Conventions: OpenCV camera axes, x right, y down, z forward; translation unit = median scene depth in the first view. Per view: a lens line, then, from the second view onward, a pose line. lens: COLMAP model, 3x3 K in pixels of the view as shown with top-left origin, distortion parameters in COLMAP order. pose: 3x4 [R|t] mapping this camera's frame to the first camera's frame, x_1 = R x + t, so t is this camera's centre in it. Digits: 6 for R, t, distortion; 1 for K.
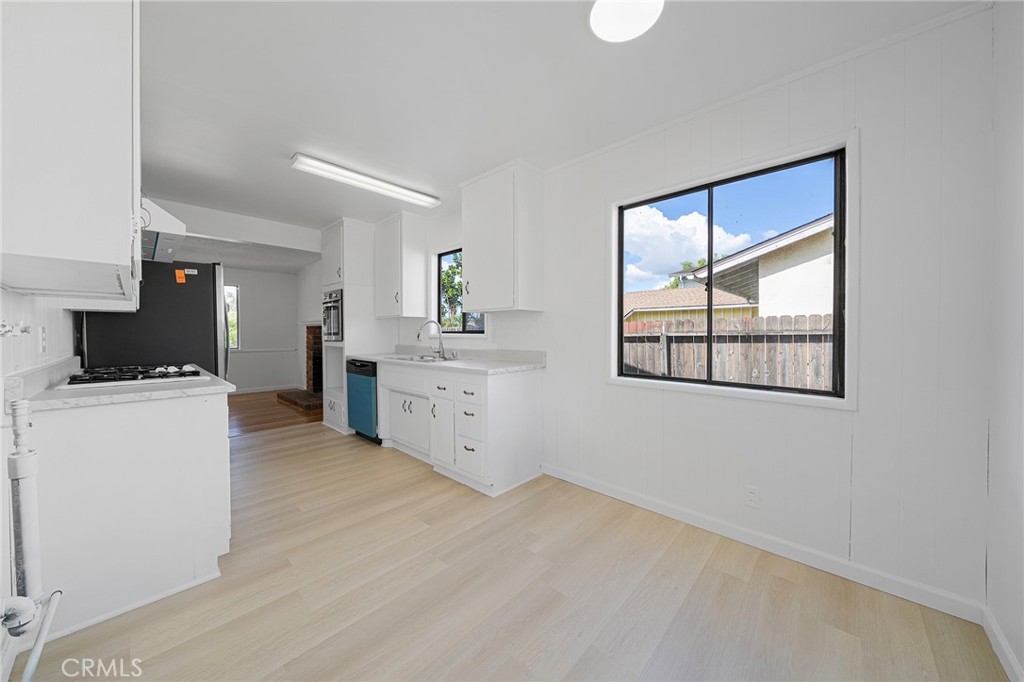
lens RADIAL K [[352.6, 0, 502.8], [0, 352.6, 335.6], [0, 0, 1]] dist [-0.003598, -0.000323]
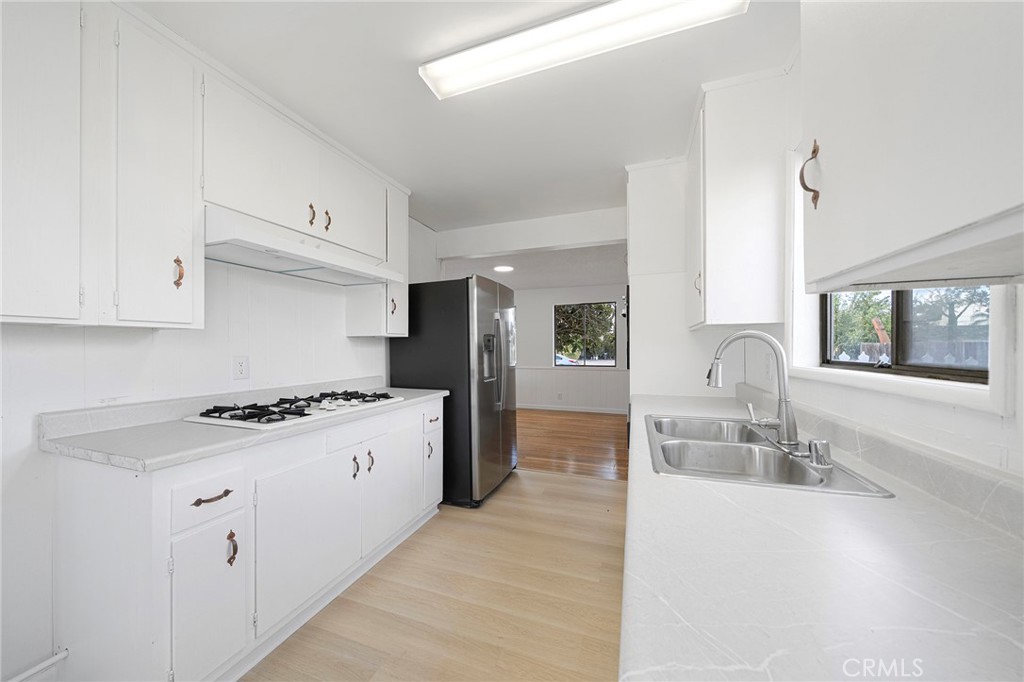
lens RADIAL K [[352.6, 0, 507.7], [0, 352.6, 346.2], [0, 0, 1]] dist [-0.003598, -0.000323]
pose [[0.407338, -0.001661, -0.913276, 0.021917], [-0.002170, 0.999994, -0.002787, -0.036077], [0.913275, 0.003117, 0.407332, 0.855315]]
